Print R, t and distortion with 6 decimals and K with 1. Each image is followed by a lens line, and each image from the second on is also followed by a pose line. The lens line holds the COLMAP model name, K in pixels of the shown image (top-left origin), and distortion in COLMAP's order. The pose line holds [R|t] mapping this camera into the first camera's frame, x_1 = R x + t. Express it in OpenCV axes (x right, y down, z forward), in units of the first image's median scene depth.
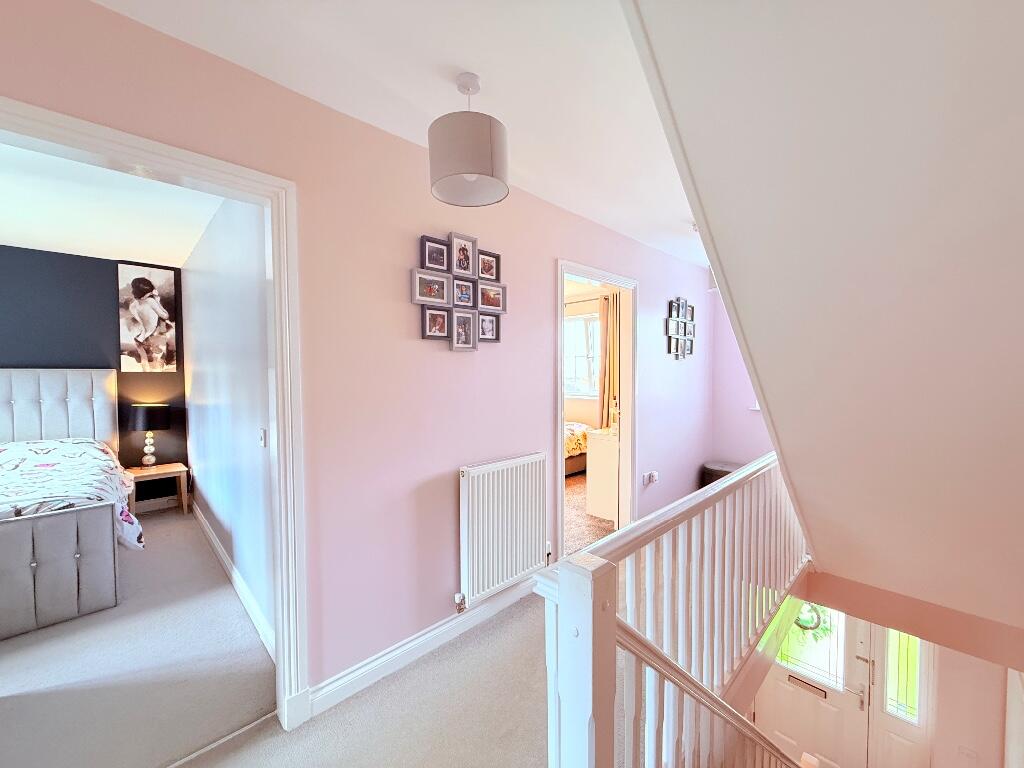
lens RADIAL K [[403.4, 0, 512.0], [0, 403.4, 384.0], [0, 0, 1]] dist [0.002170, 0.000531]
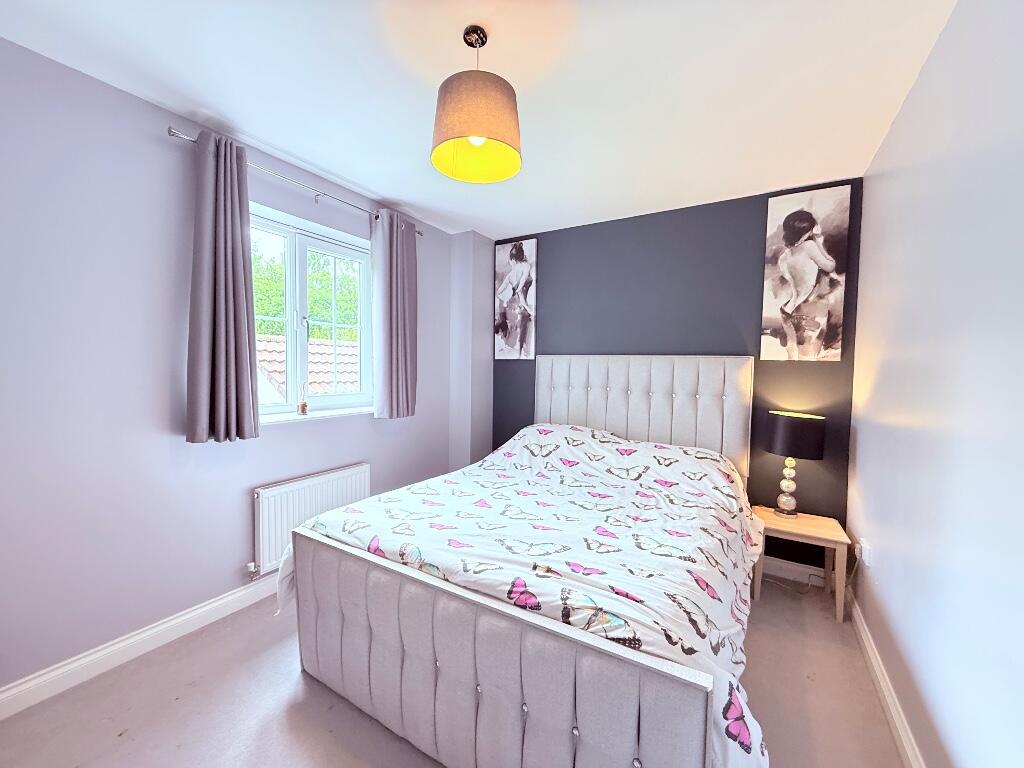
lens RADIAL K [[407.2, 0, 510.5], [0, 407.2, 384.9], [0, 0, 1]] dist [-0.000348, -0.000134]
pose [[0.245717, 0.051008, -0.967999, -0.400549], [-0.052701, 0.997841, 0.039203, 0.006046], [0.967908, 0.041381, 0.247875, 0.422160]]
